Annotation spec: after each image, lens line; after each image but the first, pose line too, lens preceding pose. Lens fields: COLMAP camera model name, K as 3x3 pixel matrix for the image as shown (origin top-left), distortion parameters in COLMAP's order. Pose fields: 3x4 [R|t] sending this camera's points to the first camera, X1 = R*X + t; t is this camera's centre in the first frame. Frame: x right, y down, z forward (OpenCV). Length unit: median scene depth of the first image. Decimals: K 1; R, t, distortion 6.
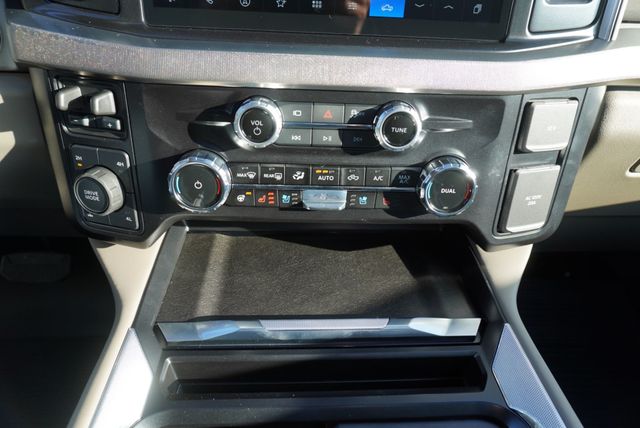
lens RADIAL K [[443.0, 0, 320.0], [0, 443.0, 214.0], [0, 0, 1]] dist [-0.037916, 0.032846]
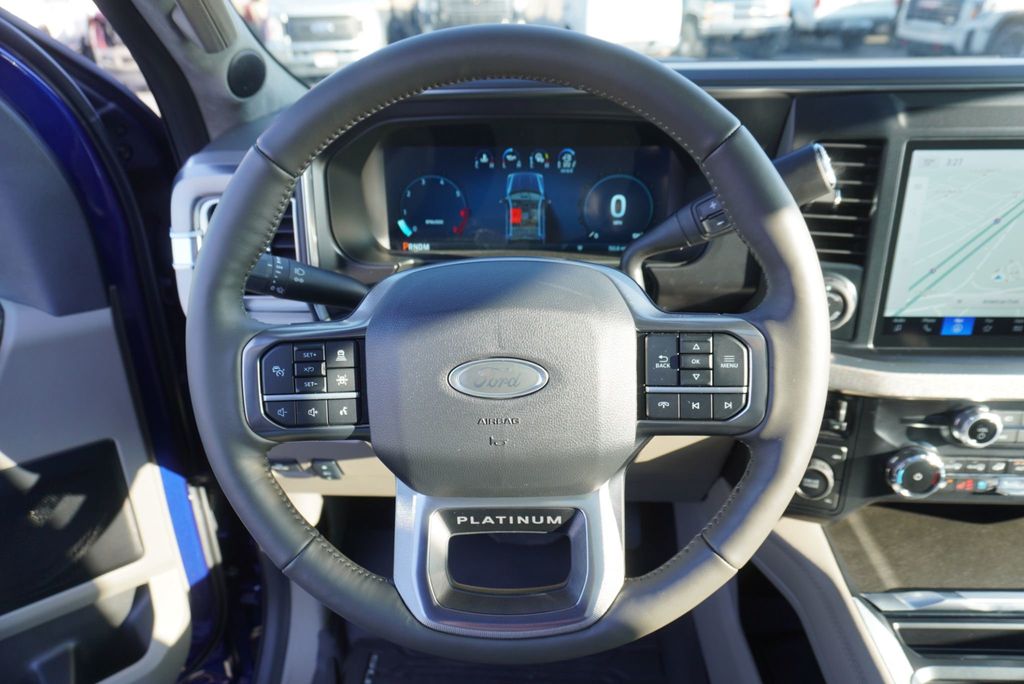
lens RADIAL K [[709.6, 0, 508.3], [0, 709.6, 350.9], [0, 0, 1]] dist [-0.037196, 0.038900]
pose [[0.993030, -0.023058, -0.115586, -1.120639], [0.012473, 0.995729, -0.091478, -0.238146], [0.117201, 0.089398, 0.989076, -1.032202]]
